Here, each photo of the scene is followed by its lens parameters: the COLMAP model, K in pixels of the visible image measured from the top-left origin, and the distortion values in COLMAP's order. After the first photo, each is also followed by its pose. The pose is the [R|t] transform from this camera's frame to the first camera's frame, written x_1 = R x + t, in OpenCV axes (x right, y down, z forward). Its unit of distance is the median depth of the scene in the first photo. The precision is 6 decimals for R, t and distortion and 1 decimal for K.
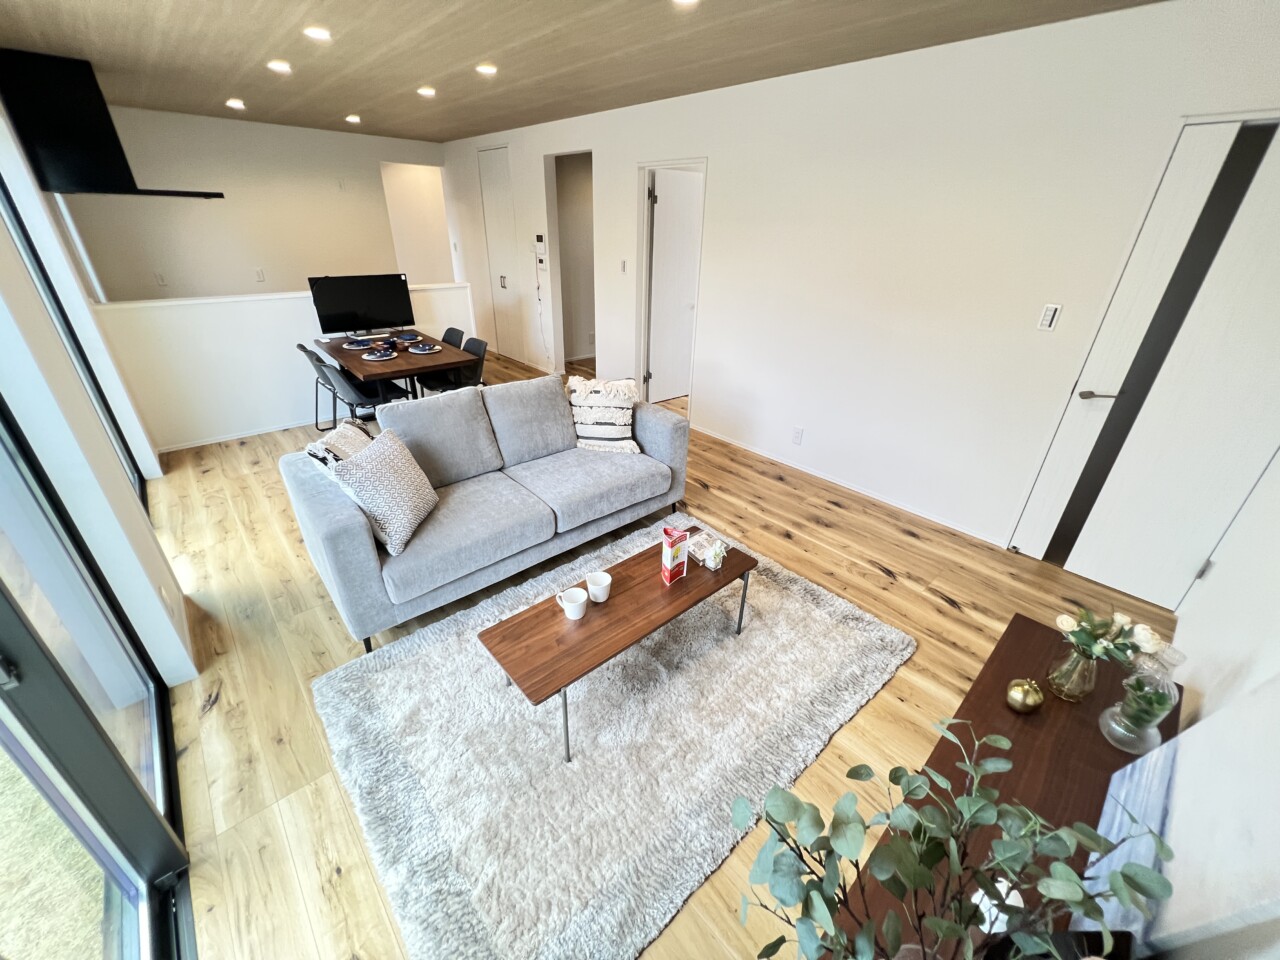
lens RADIAL K [[508.3, 0, 640.5], [0, 508.3, 480.9], [0, 0, 1]] dist [-0.001443, 0.000907]
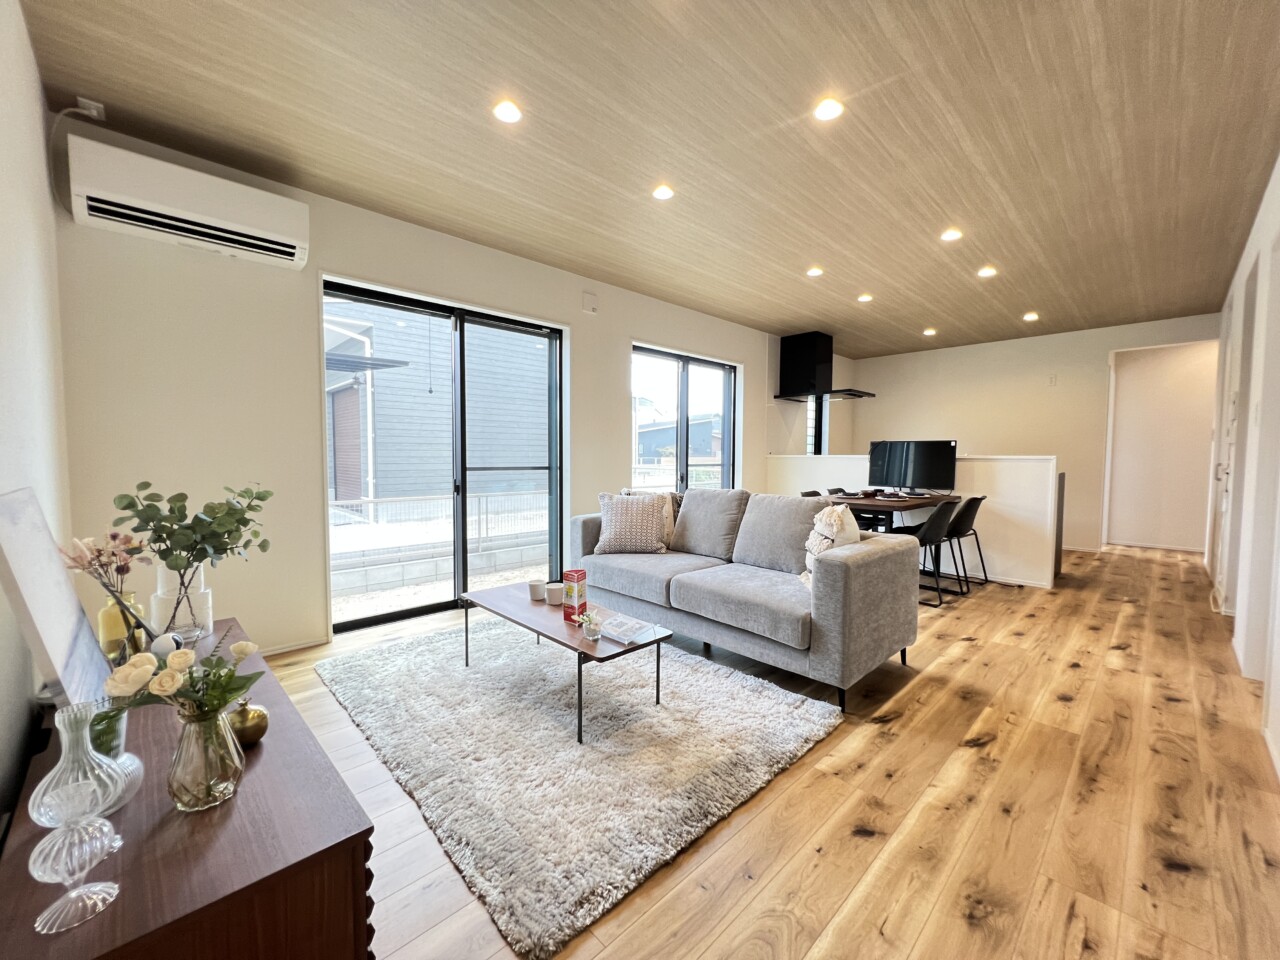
lens RADIAL K [[508.3, 0, 641.1], [0, 508.3, 478.1], [0, 0, 1]] dist [-0.001443, 0.000907]
pose [[0.032332, 0.020387, -0.999269, 0.637257], [-0.451982, 0.892020, 0.003574, -0.080944], [0.891441, 0.451536, 0.038055, 0.540604]]
